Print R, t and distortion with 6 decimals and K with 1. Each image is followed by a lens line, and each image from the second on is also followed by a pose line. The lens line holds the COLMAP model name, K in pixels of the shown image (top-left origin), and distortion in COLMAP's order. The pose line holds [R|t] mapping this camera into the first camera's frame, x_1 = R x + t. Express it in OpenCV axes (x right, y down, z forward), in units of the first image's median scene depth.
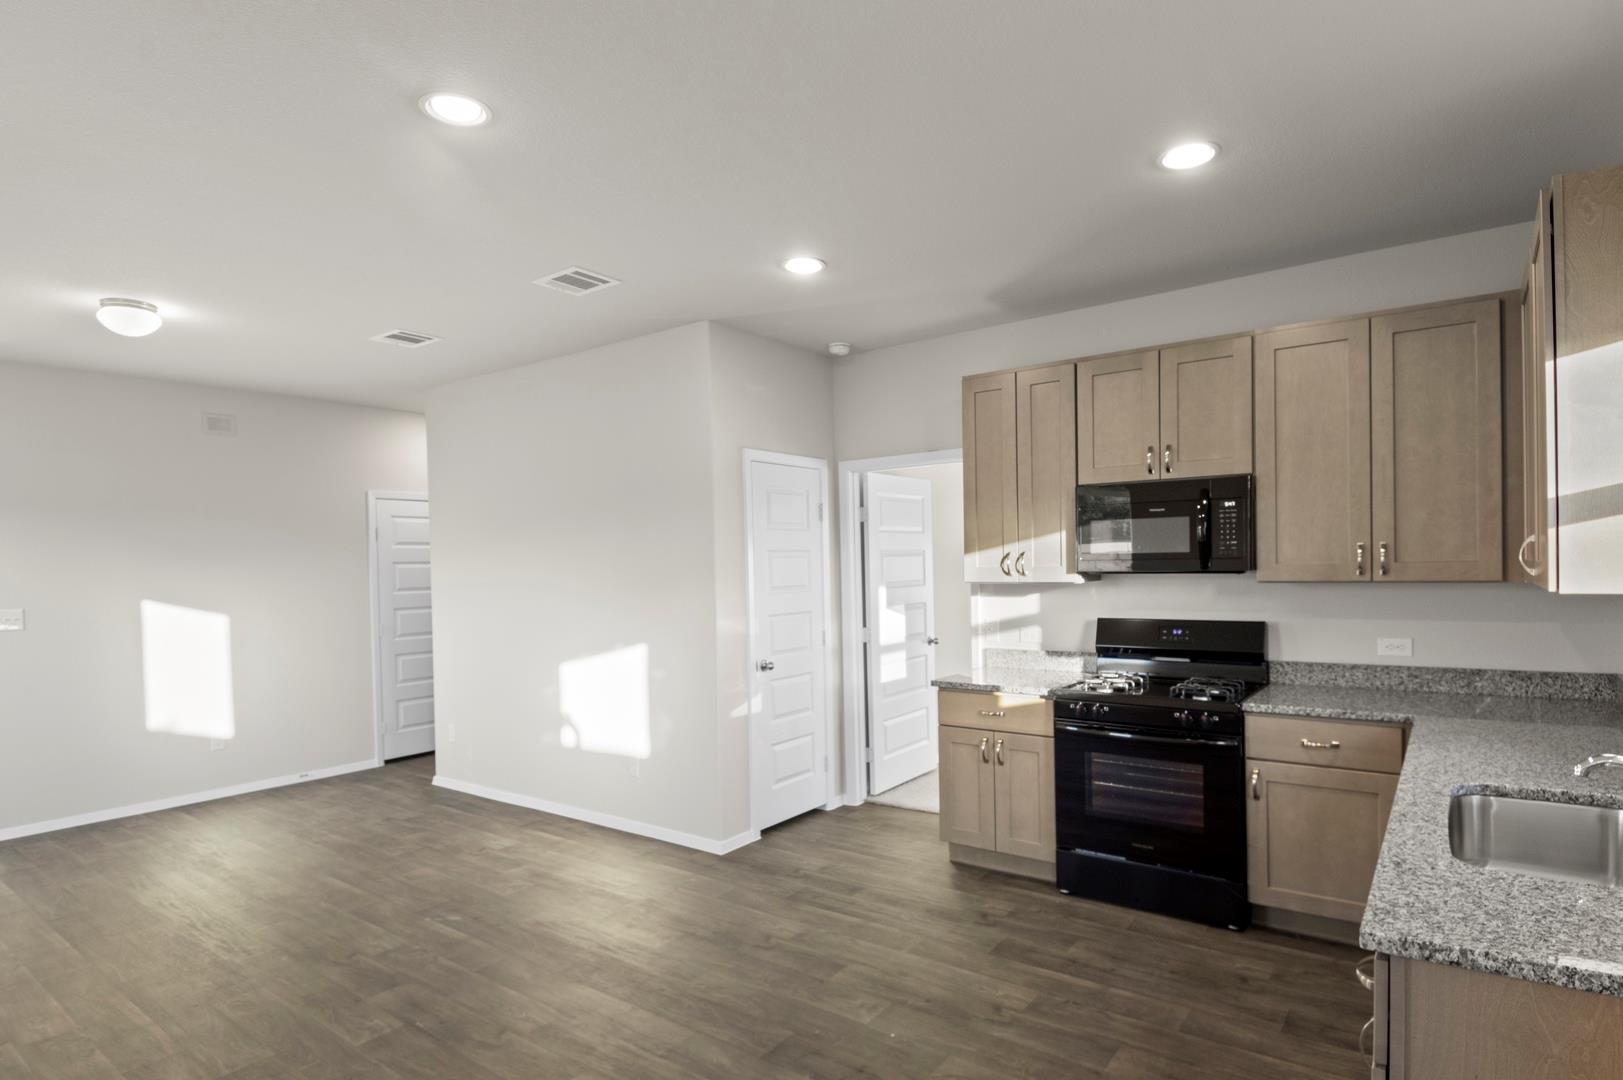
lens RADIAL K [[856.4, 0, 839.5], [0, 856.4, 579.7], [0, 0, 1]] dist [0.034095, -0.046631]
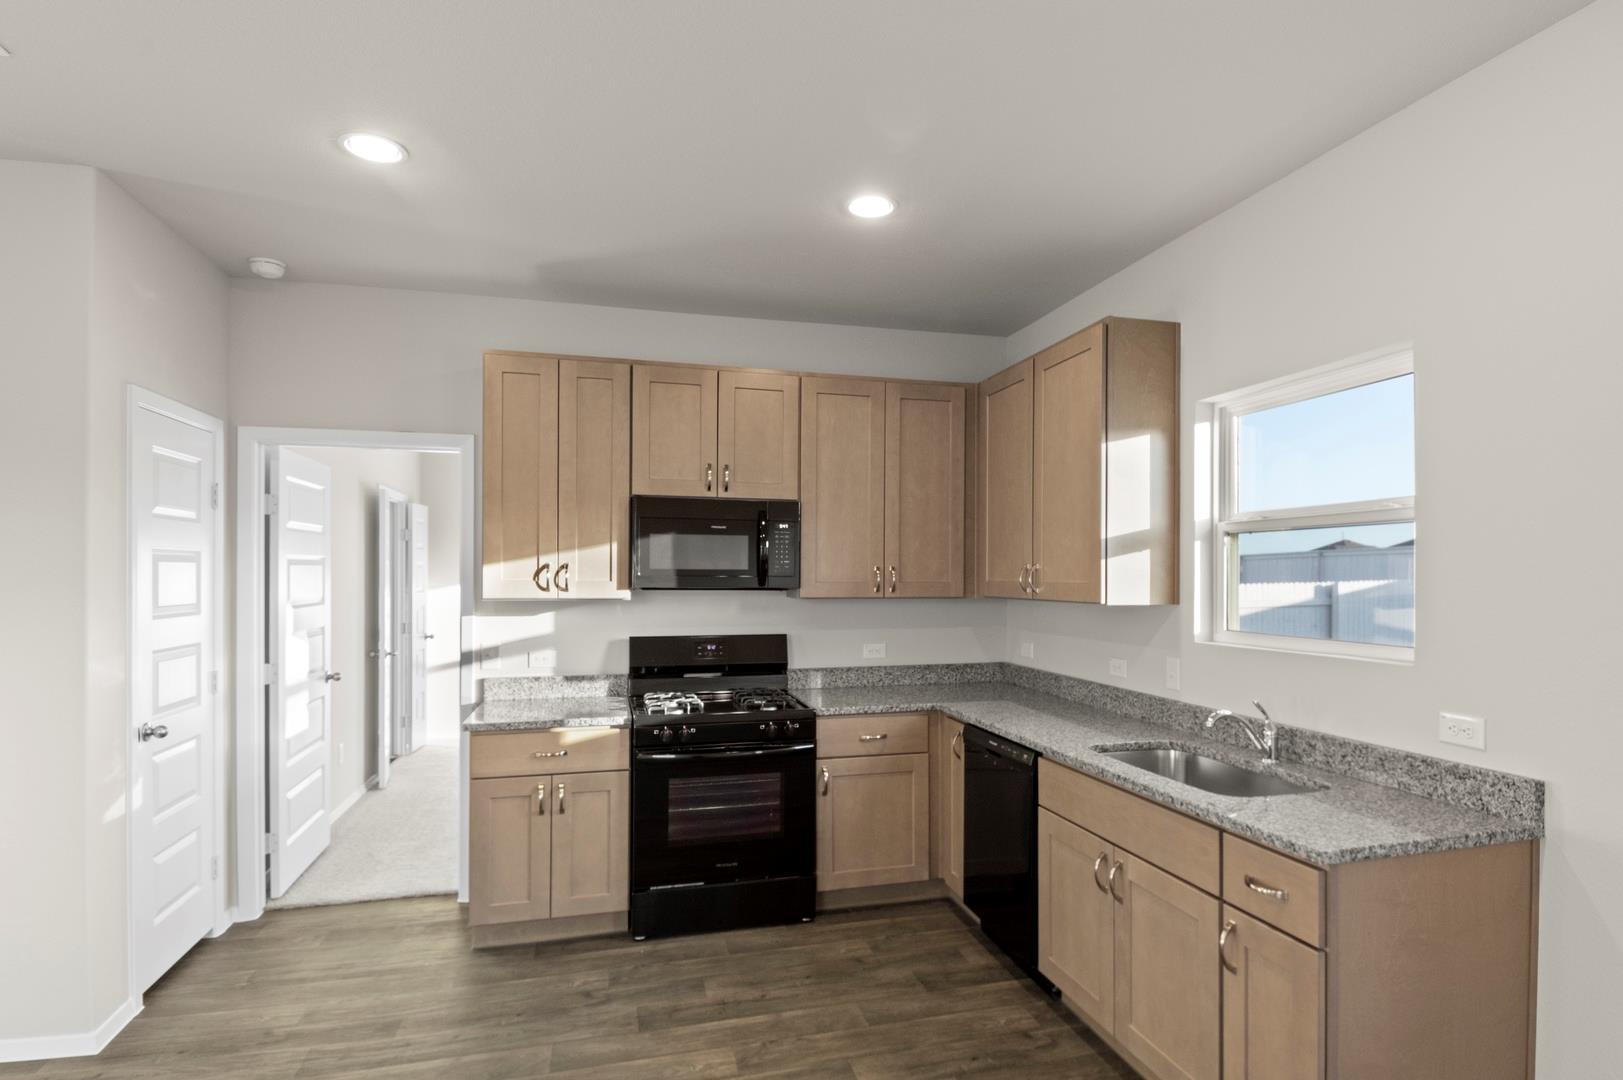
lens RADIAL K [[857.9, 0, 840.8], [0, 857.9, 571.3], [0, 0, 1]] dist [0.031500, -0.043270]
pose [[0.625567, 0.024860, 0.779775, -0.309009], [0.000044, 0.999491, -0.031900, 0.003005], [-0.780171, 0.019990, 0.625247, 0.241509]]
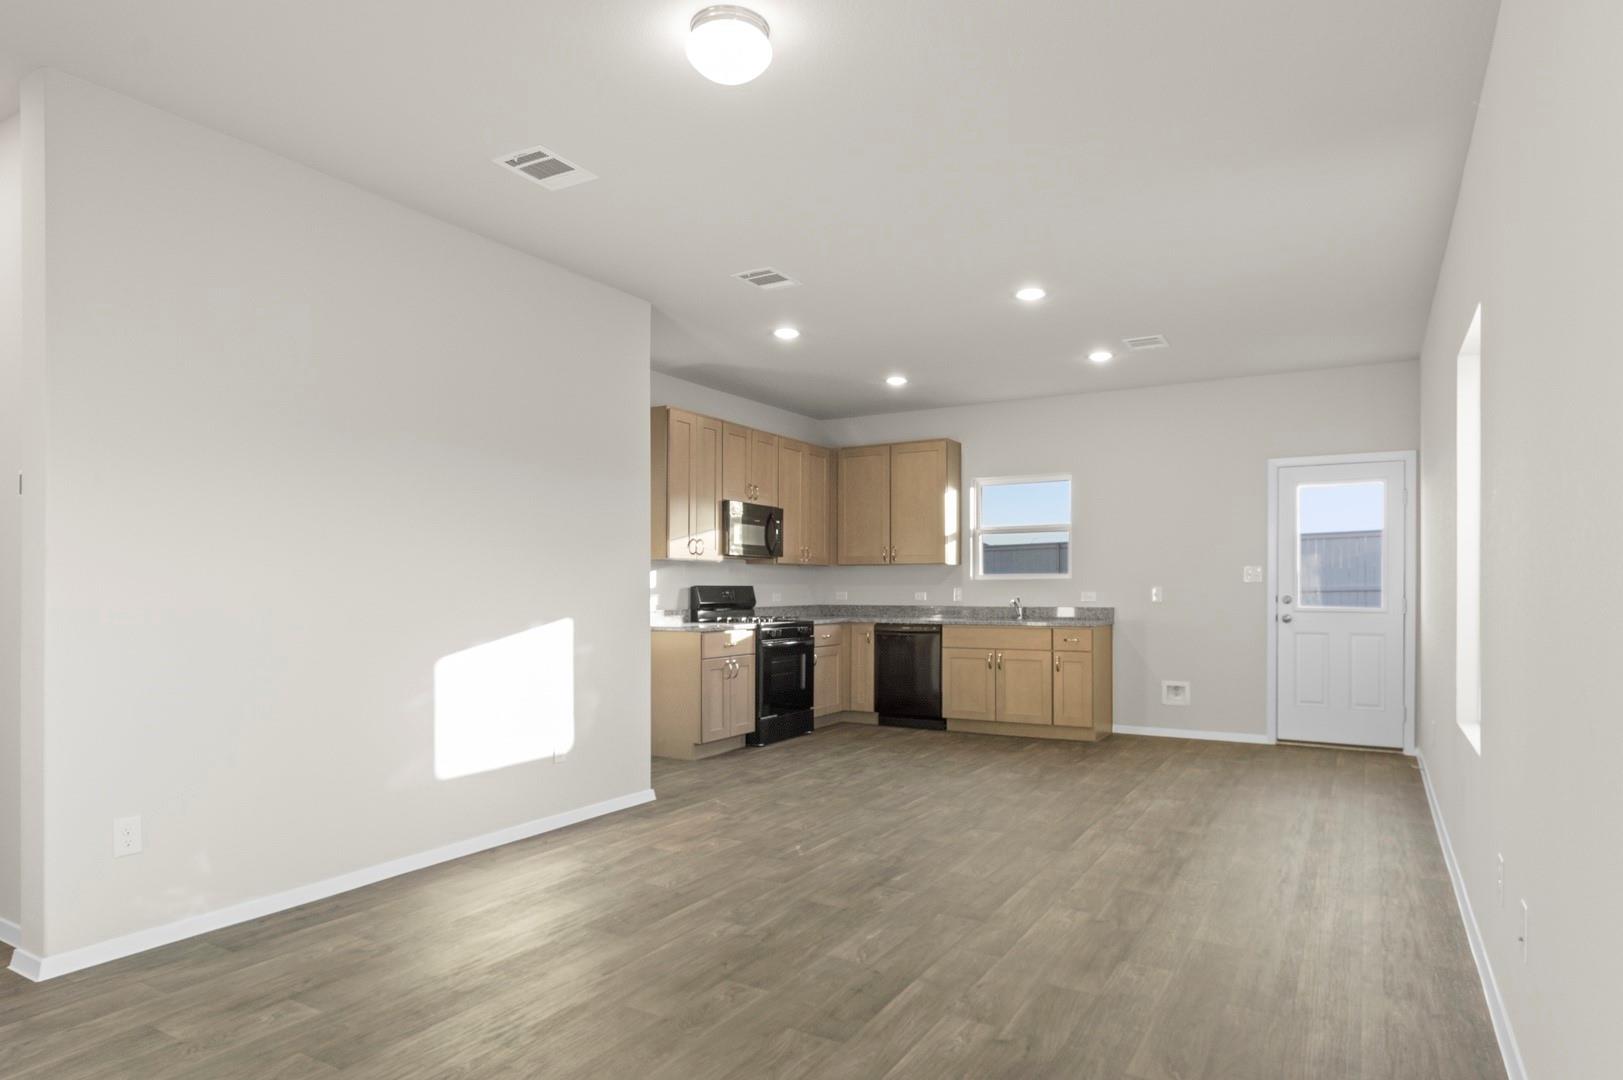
lens RADIAL K [[937.0, 0, 839.3], [0, 937.0, 591.0], [0, 0, 1]] dist [-0.002755, -0.001150]
pose [[-0.109298, 0.018031, 0.993845, -1.471485], [0.022627, 0.999622, -0.015647, 0.091296], [-0.993751, 0.020777, -0.109665, 0.985782]]
